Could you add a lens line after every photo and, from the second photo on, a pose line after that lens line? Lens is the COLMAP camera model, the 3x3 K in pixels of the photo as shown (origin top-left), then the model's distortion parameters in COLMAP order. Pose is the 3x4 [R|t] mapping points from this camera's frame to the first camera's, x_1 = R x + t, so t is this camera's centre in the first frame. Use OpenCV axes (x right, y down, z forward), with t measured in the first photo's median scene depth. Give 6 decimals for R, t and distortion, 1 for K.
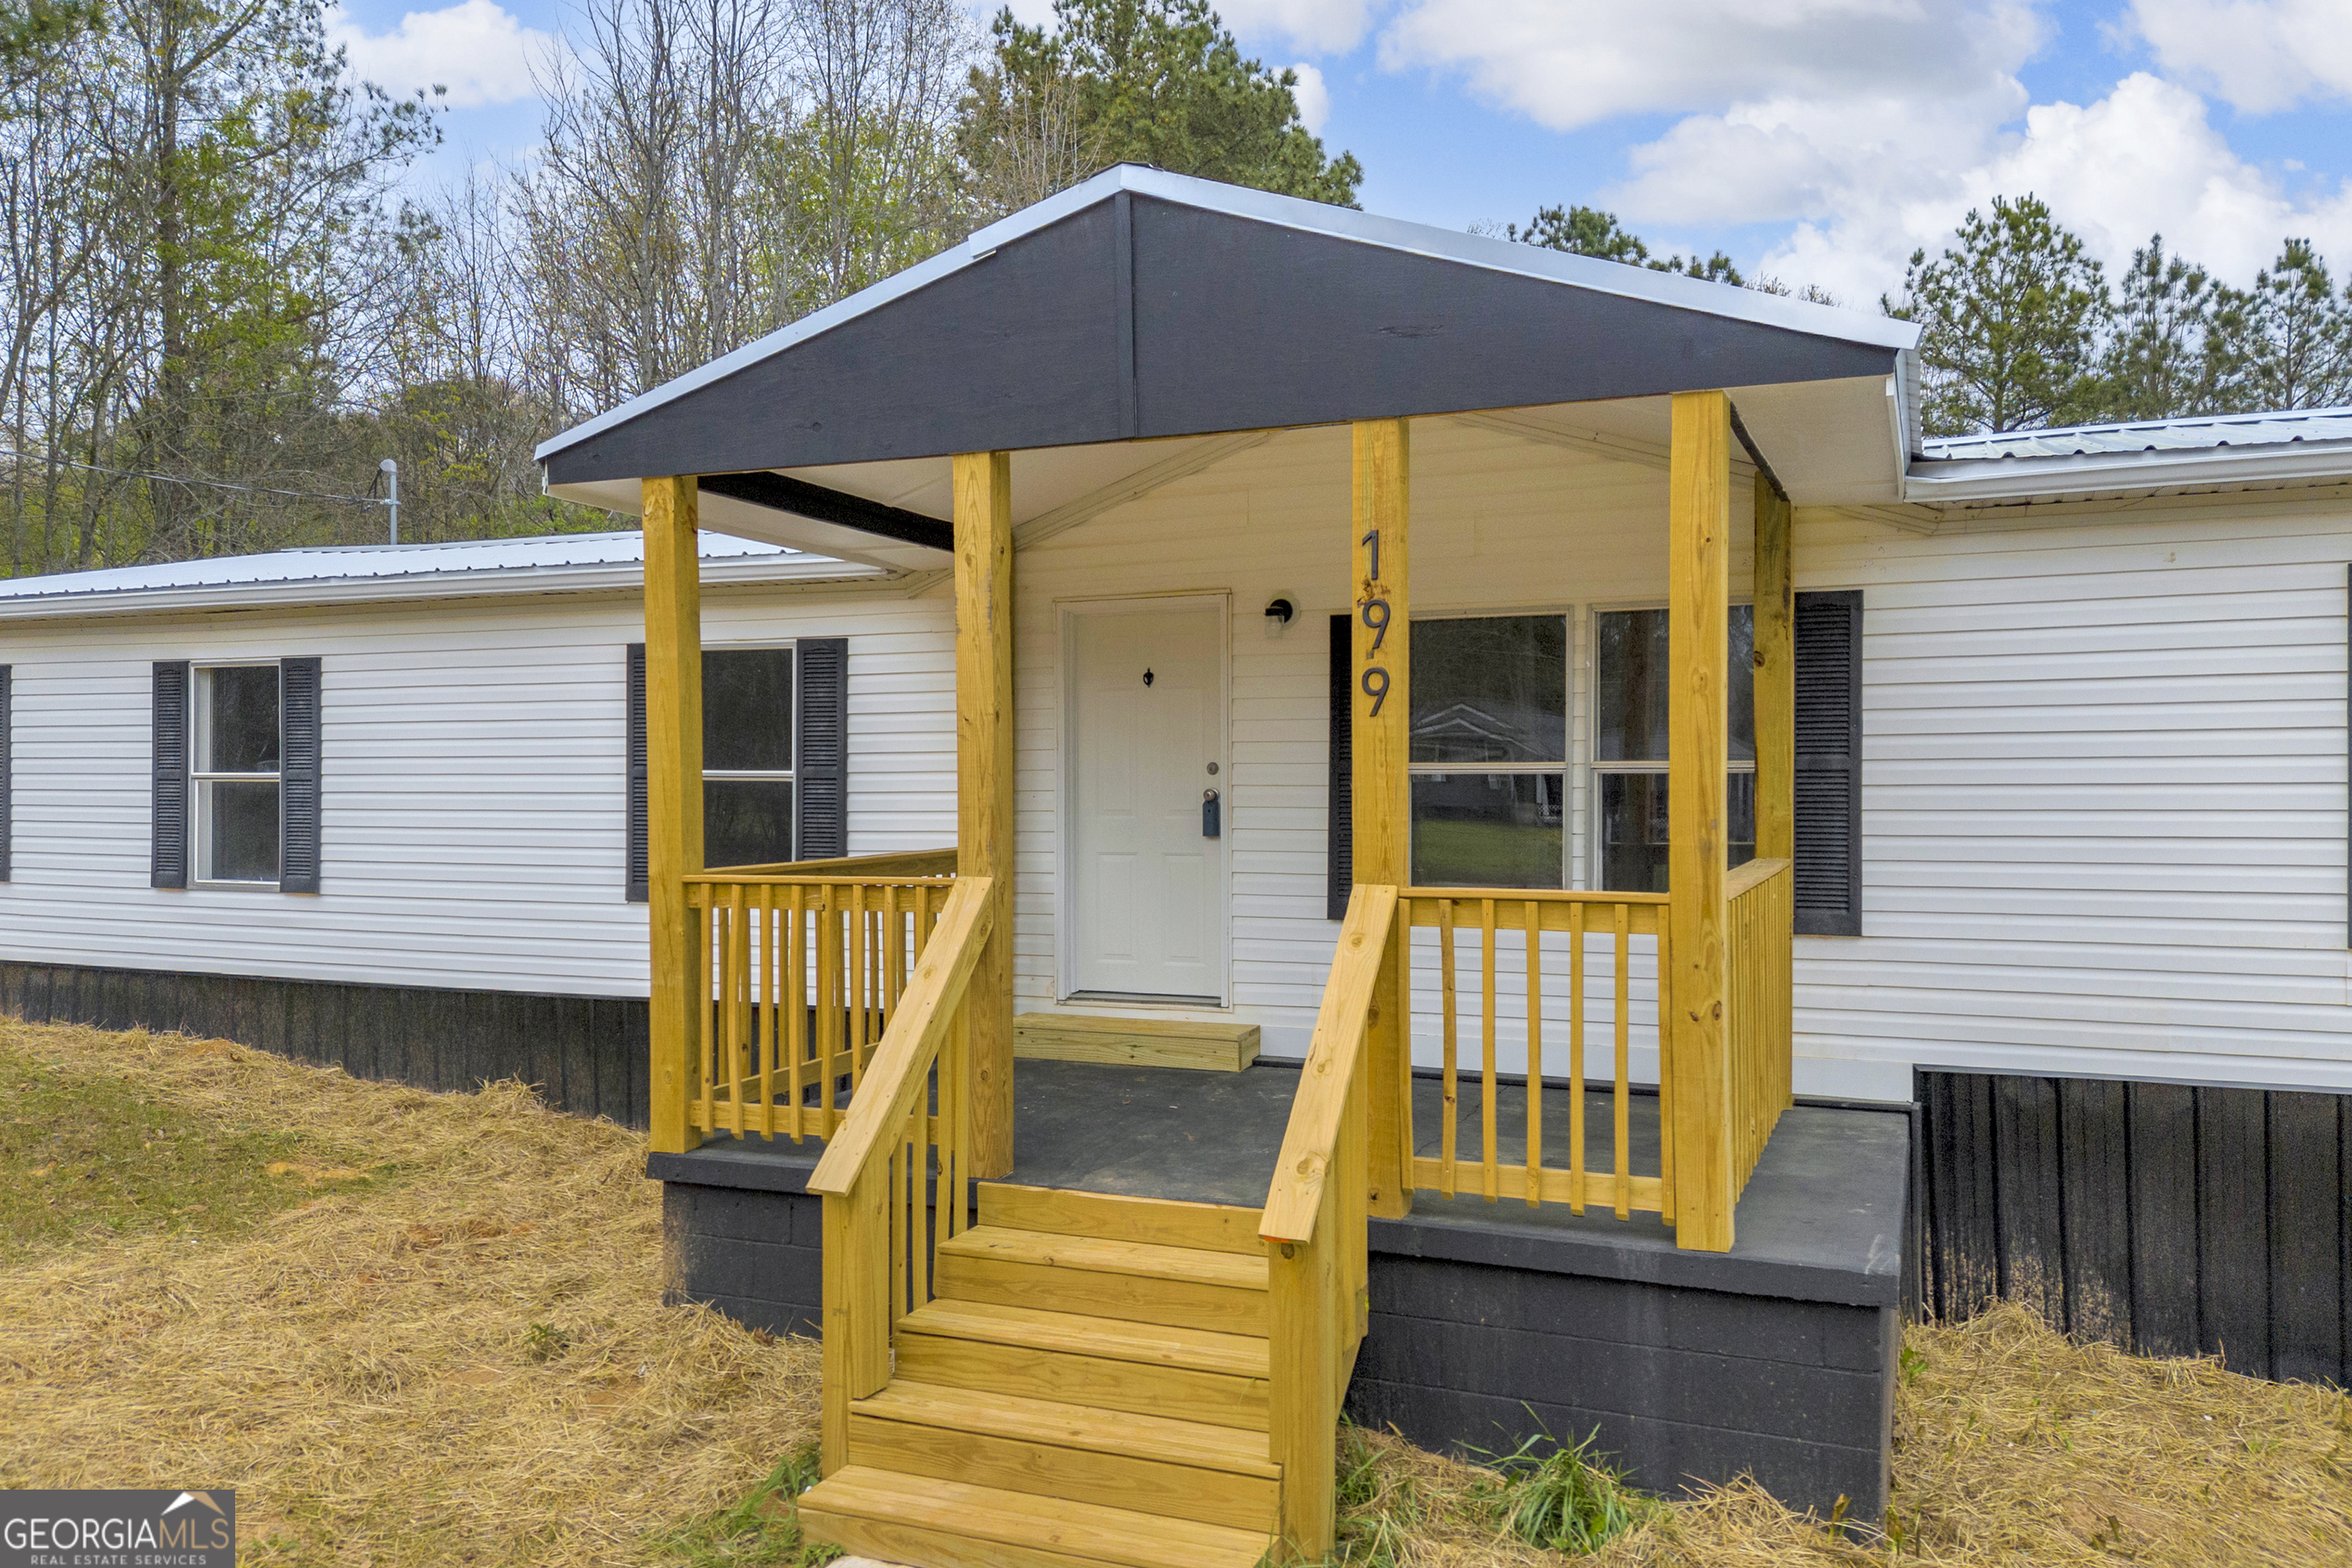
lens RADIAL K [[1771.6, 0, 1147.9], [0, 1771.6, 790.2], [0, 0, 1]] dist [0.111724, -0.124700]
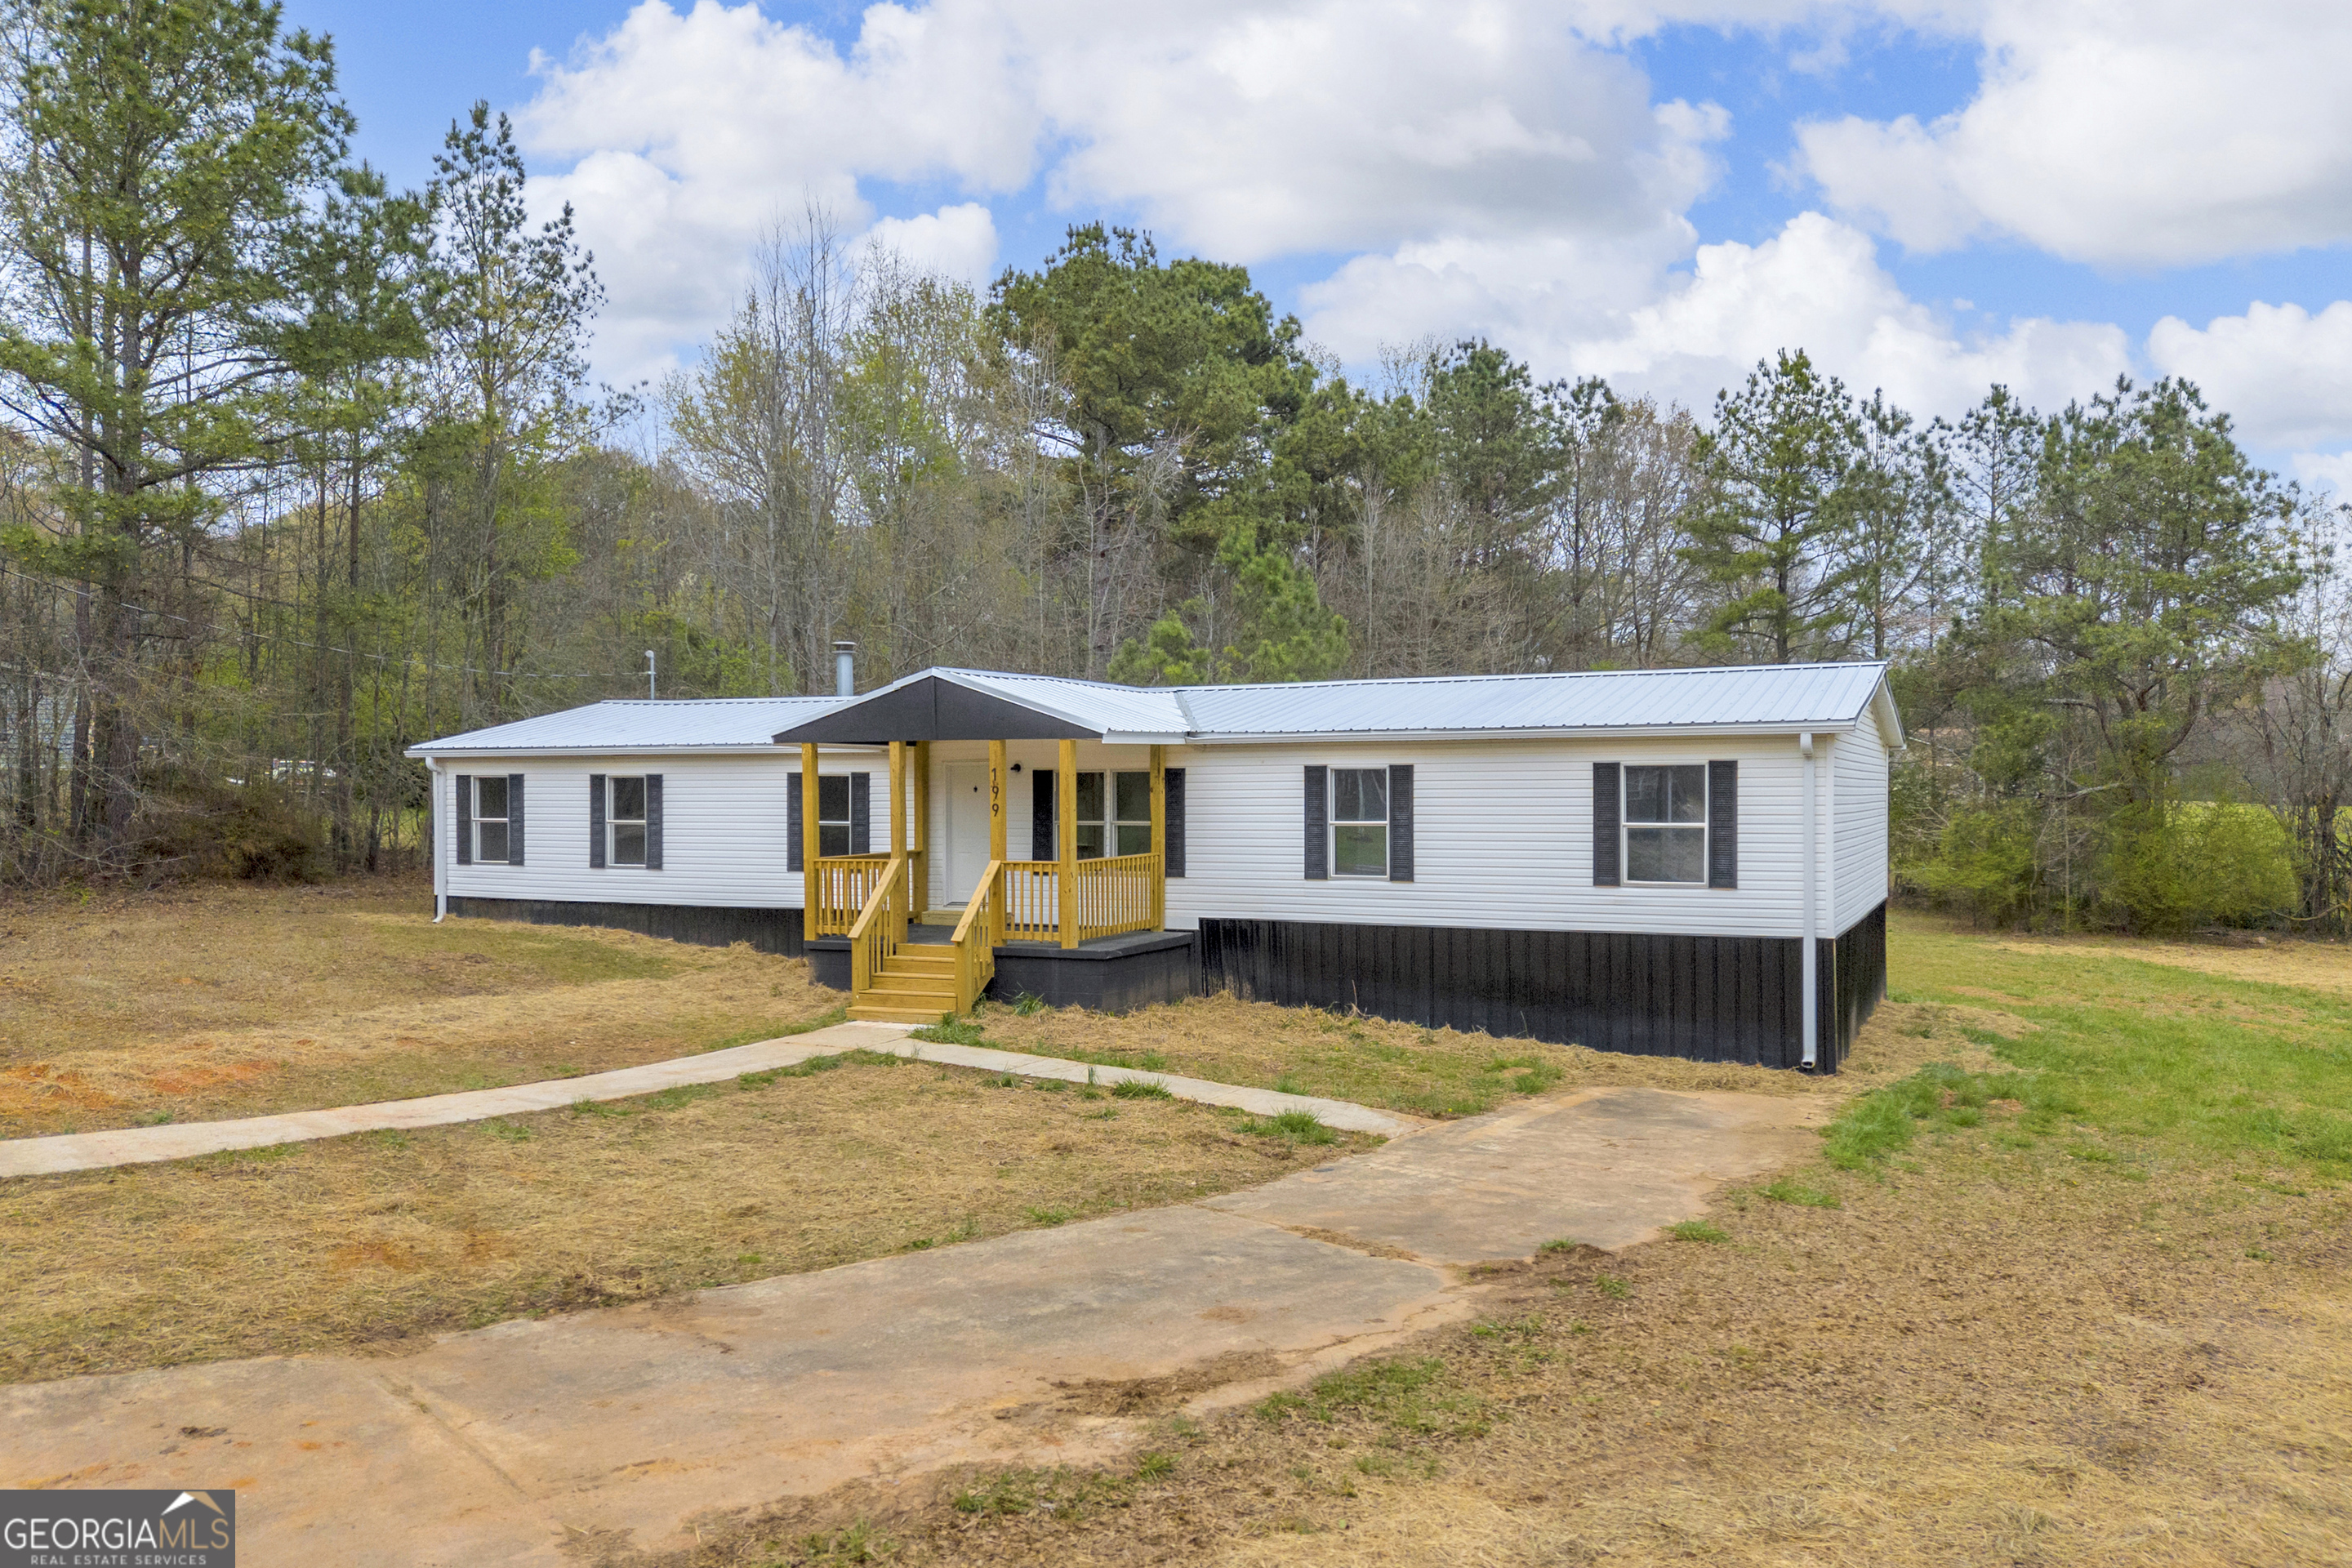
lens RADIAL K [[1771.6, 0, 1147.9], [0, 1771.6, 790.2], [0, 0, 1]] dist [0.111724, -0.124700]
pose [[0.998915, -0.004345, -0.046370, 0.367207], [0.004307, 0.999990, -0.000923, -0.053127], [0.046374, 0.000722, 0.998924, -1.622249]]
